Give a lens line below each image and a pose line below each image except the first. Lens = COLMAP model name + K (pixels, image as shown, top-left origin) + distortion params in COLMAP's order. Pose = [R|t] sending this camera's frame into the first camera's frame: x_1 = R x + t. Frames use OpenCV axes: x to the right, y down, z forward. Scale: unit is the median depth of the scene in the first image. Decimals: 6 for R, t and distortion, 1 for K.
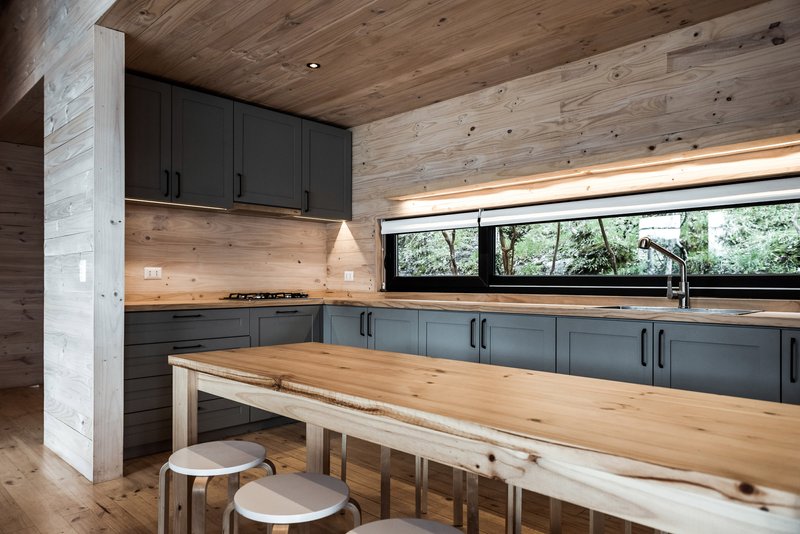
lens RADIAL K [[546.4, 0, 394.7], [0, 546.4, 278.3], [0, 0, 1]] dist [-0.001101, 0.001700]
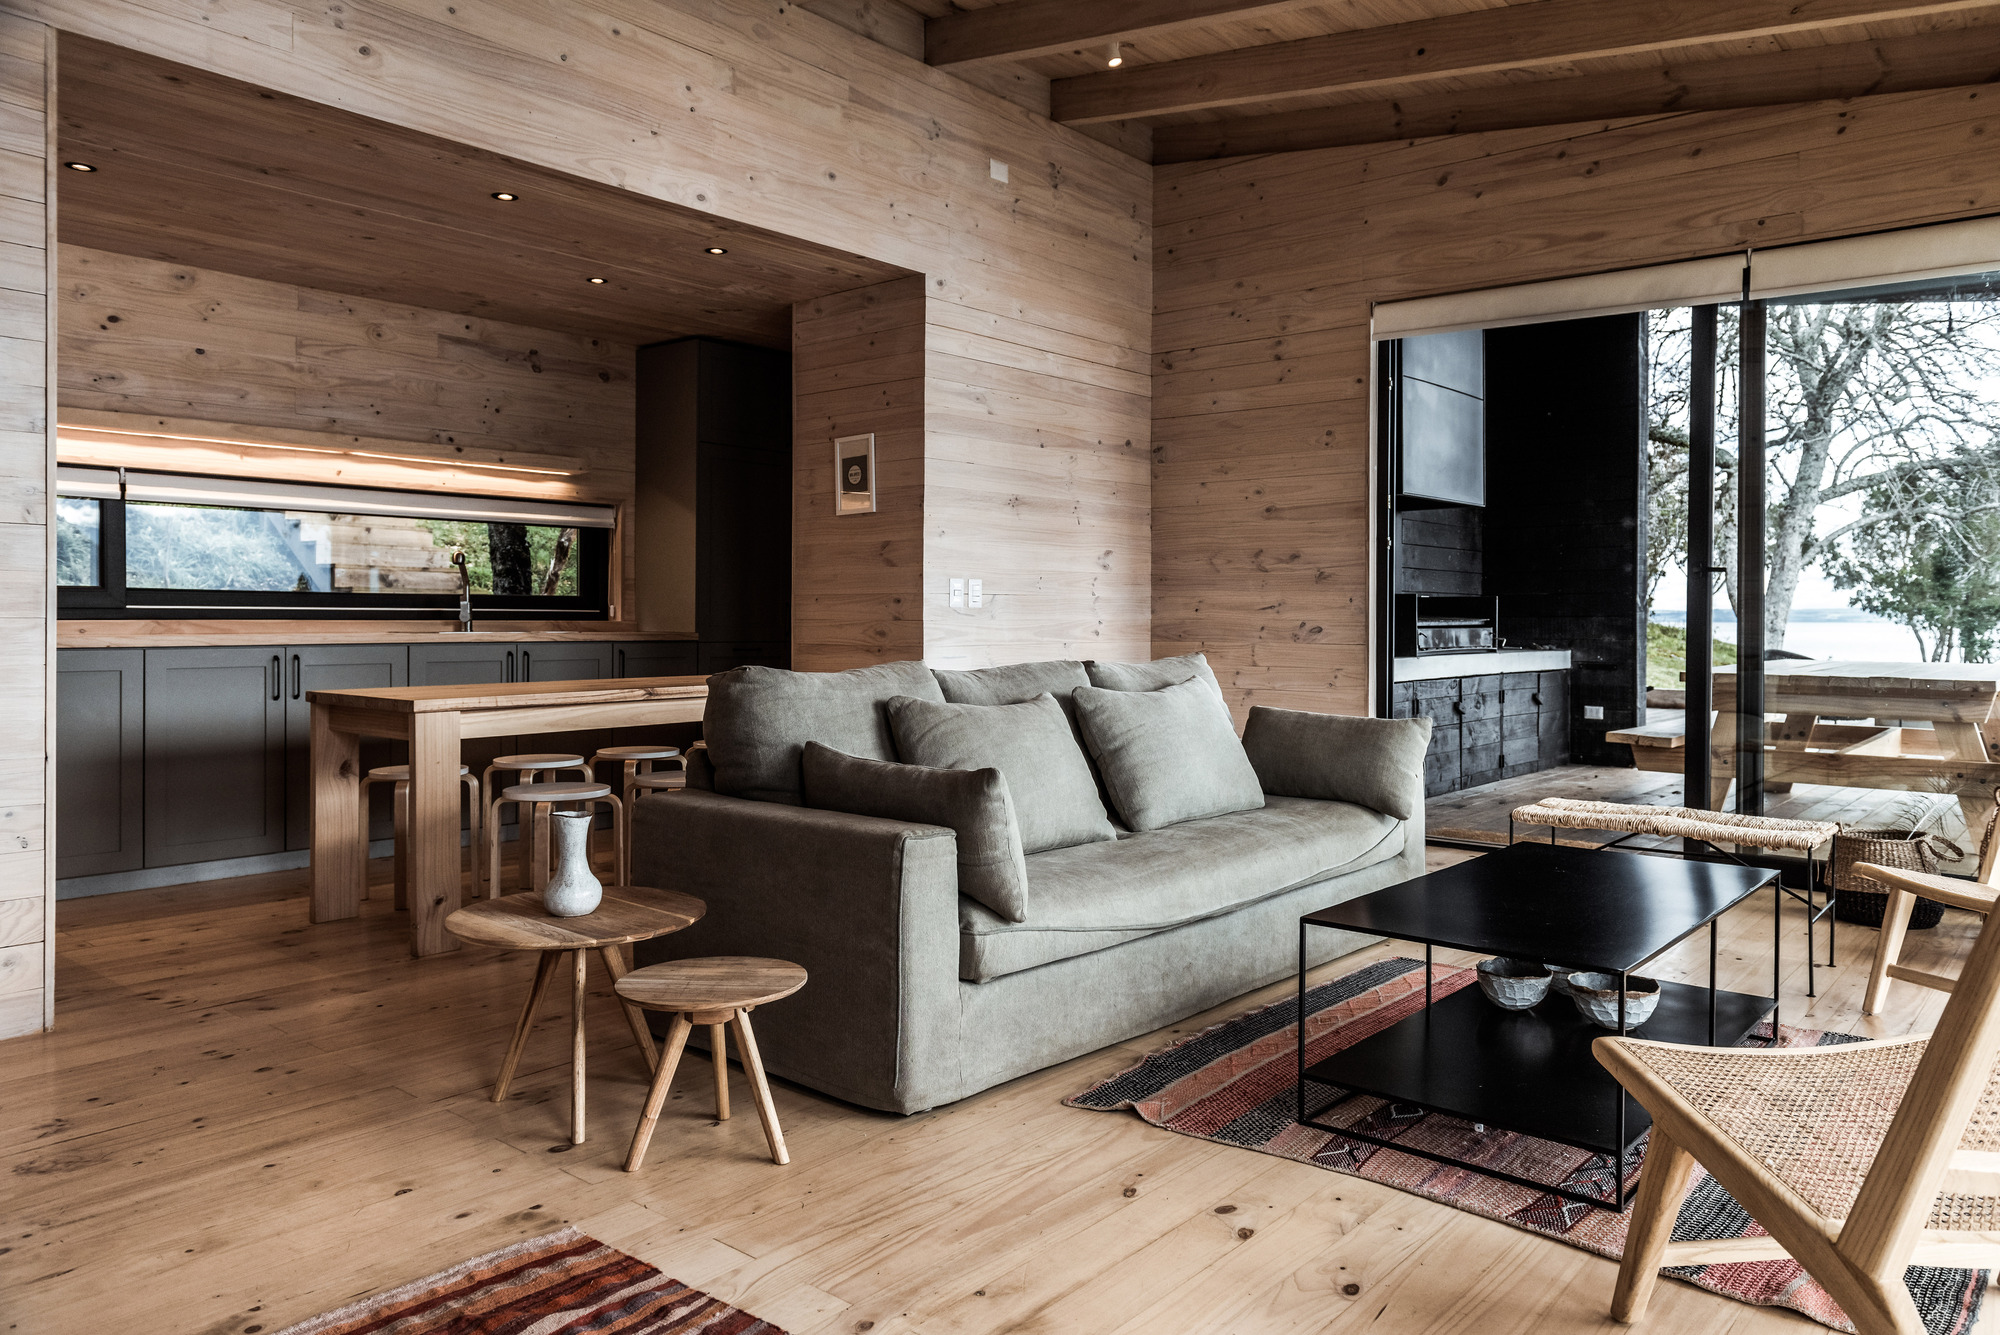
lens RADIAL K [[1347.1, 0, 1005.3], [0, 1347.1, 627.2], [0, 0, 1]] dist [0.000775, -0.002356]
pose [[-0.079525, -0.009373, 0.996789, -1.361770], [-0.010606, 0.999907, 0.008556, 0.014373], [-0.996776, -0.009891, -0.079617, 0.228810]]
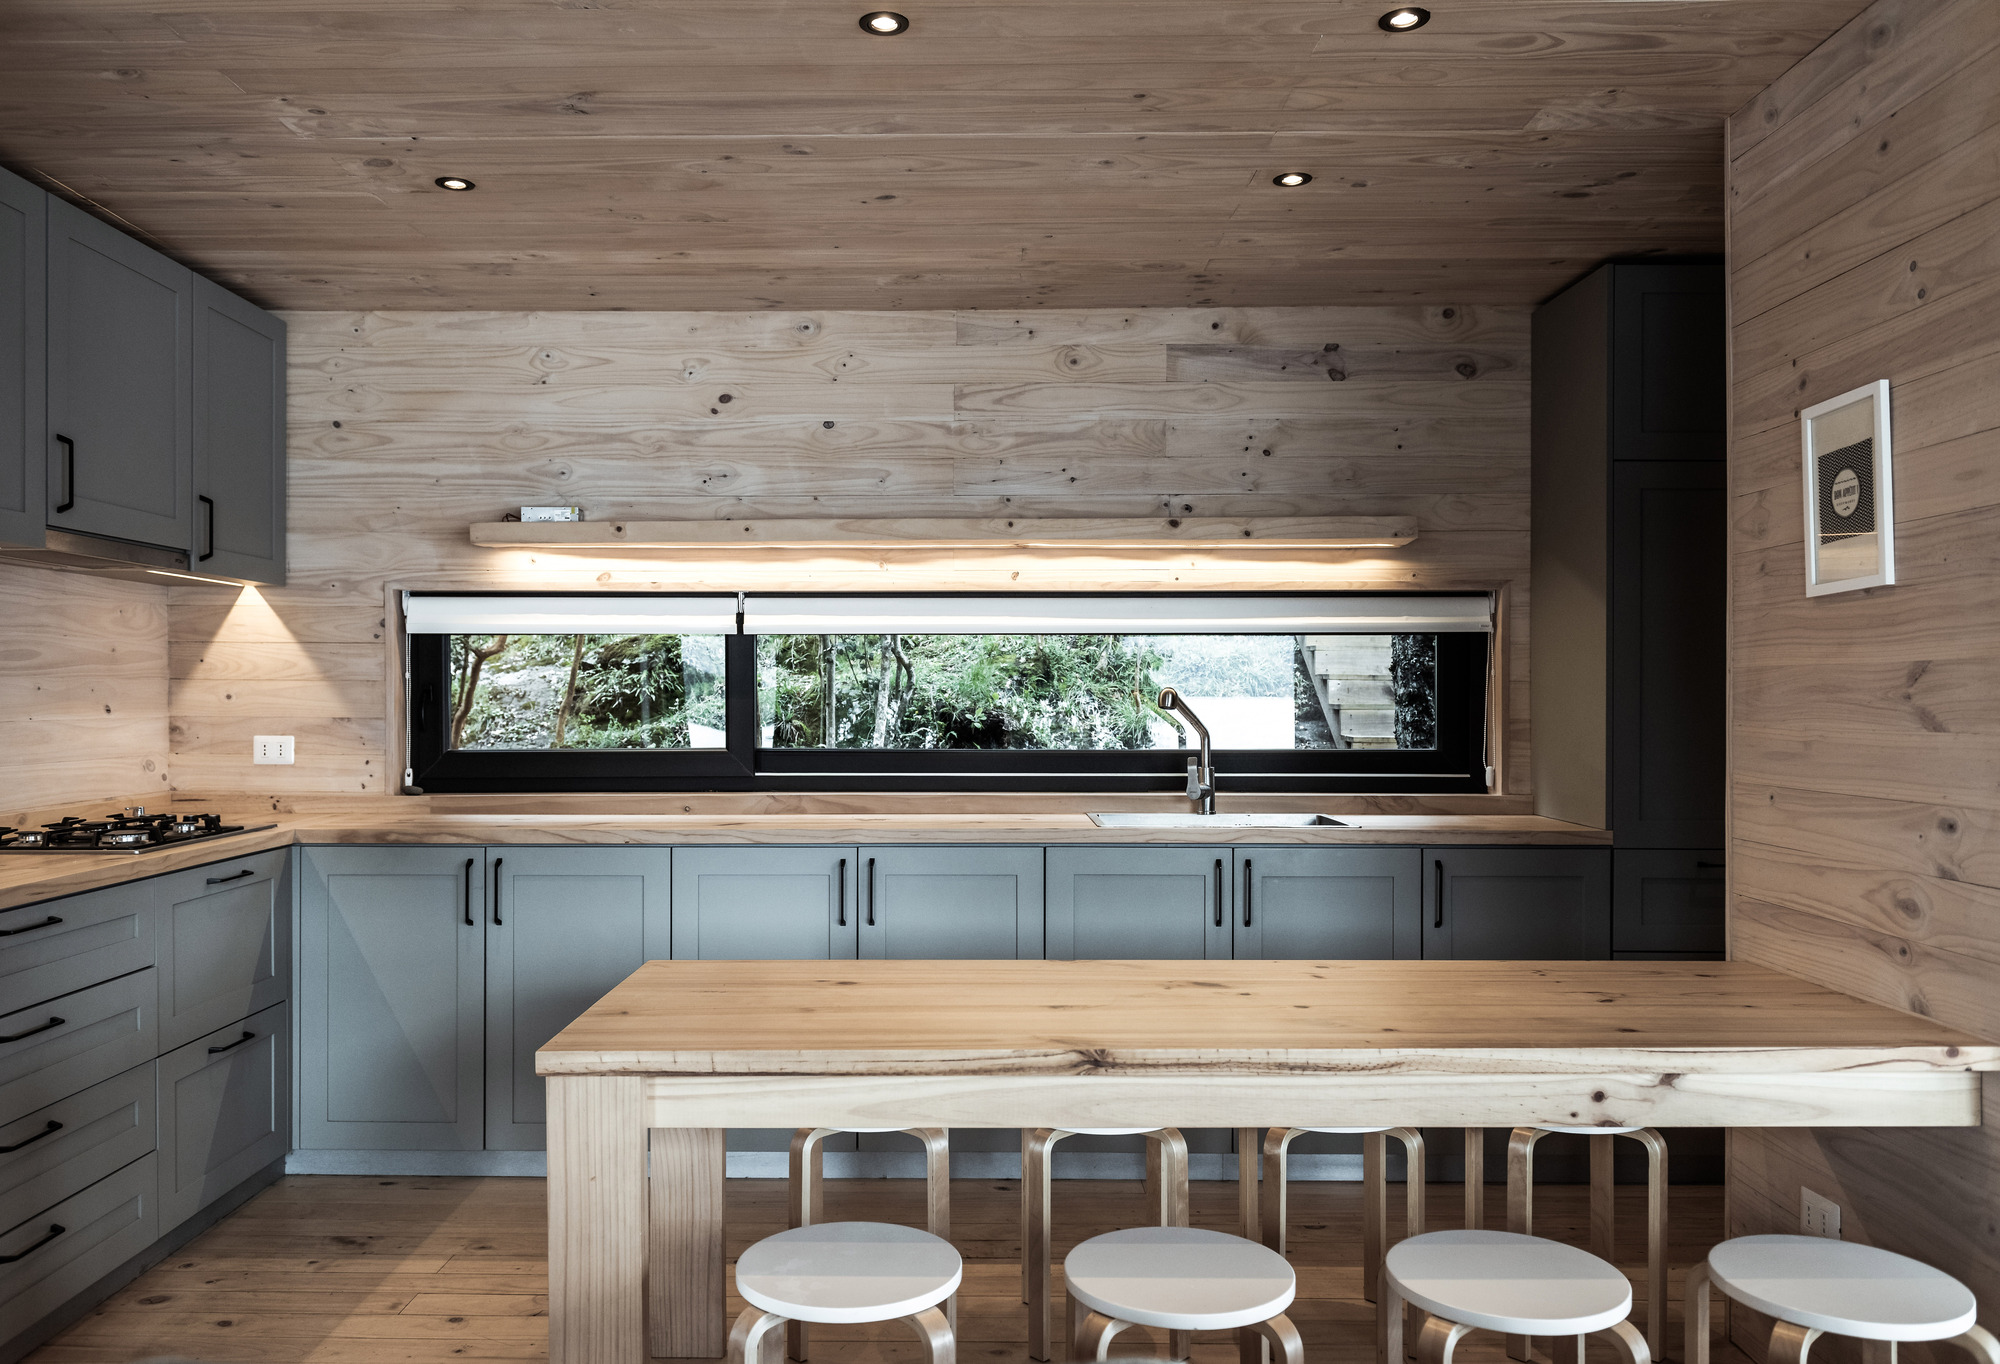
lens RADIAL K [[1453.4, 0, 966.2], [0, 1453.4, 696.6], [0, 0, 1]] dist [-0.004230, -0.003105]
pose [[0.717889, -0.002572, 0.696153, -0.530664], [-0.002452, 0.999978, 0.006223, -0.057853], [-0.696154, -0.006174, 0.717866, 0.081033]]
